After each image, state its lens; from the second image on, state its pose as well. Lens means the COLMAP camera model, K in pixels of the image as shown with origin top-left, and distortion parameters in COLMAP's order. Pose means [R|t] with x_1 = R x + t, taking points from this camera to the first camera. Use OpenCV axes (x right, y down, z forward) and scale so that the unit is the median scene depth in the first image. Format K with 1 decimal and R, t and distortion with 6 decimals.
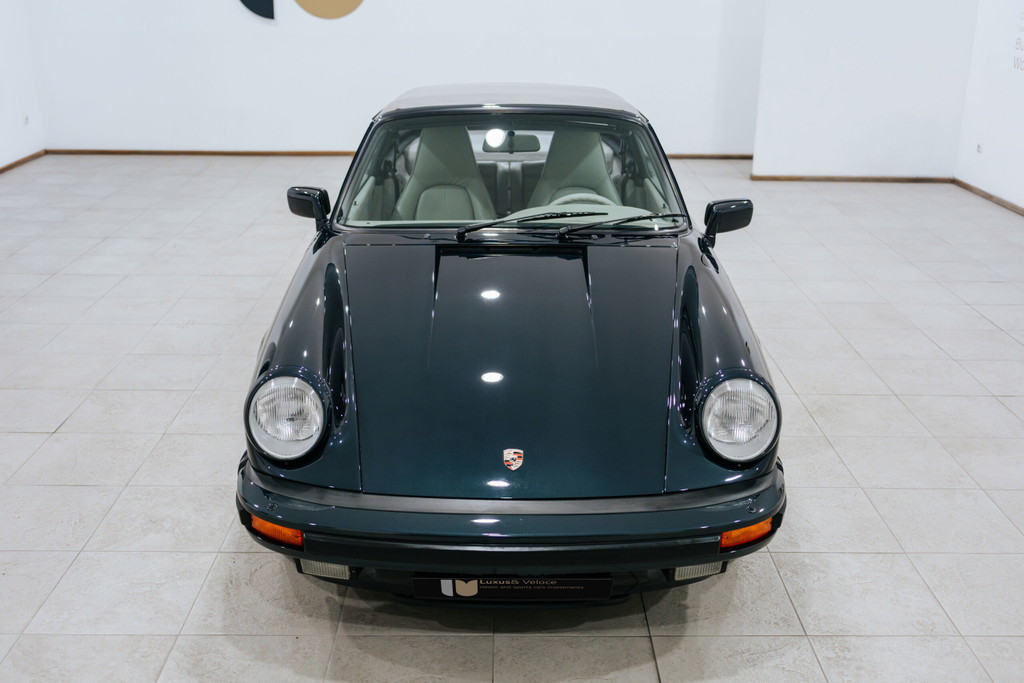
lens RADIAL K [[1100.7, 0, 513.7], [0, 1100.7, 340.8], [0, 0, 1]] dist [0.030013, 0.000000]
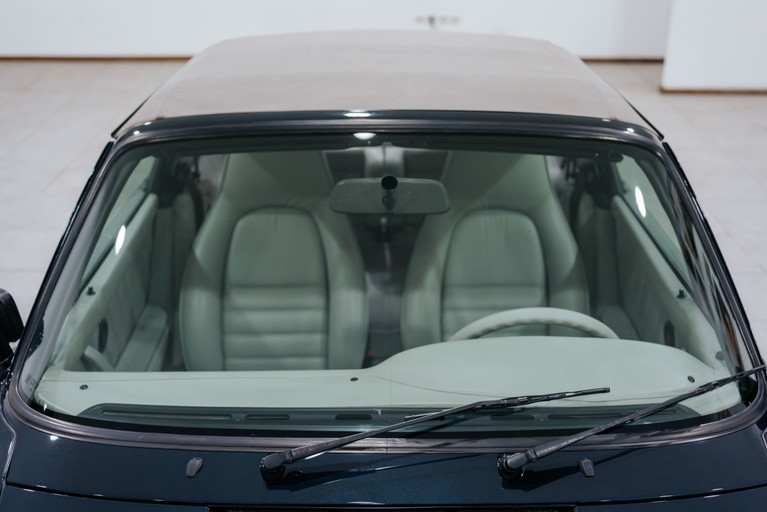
lens RADIAL K [[891.9, 0, 382.0], [0, 891.9, 256.7], [0, 0, 1]] dist [0.010942, 0.000000]
pose [[0.999989, -0.001488, -0.004436, -0.003344], [0.001938, 0.994666, 0.103129, -0.163665], [0.004259, -0.103137, 0.994658, 0.516074]]
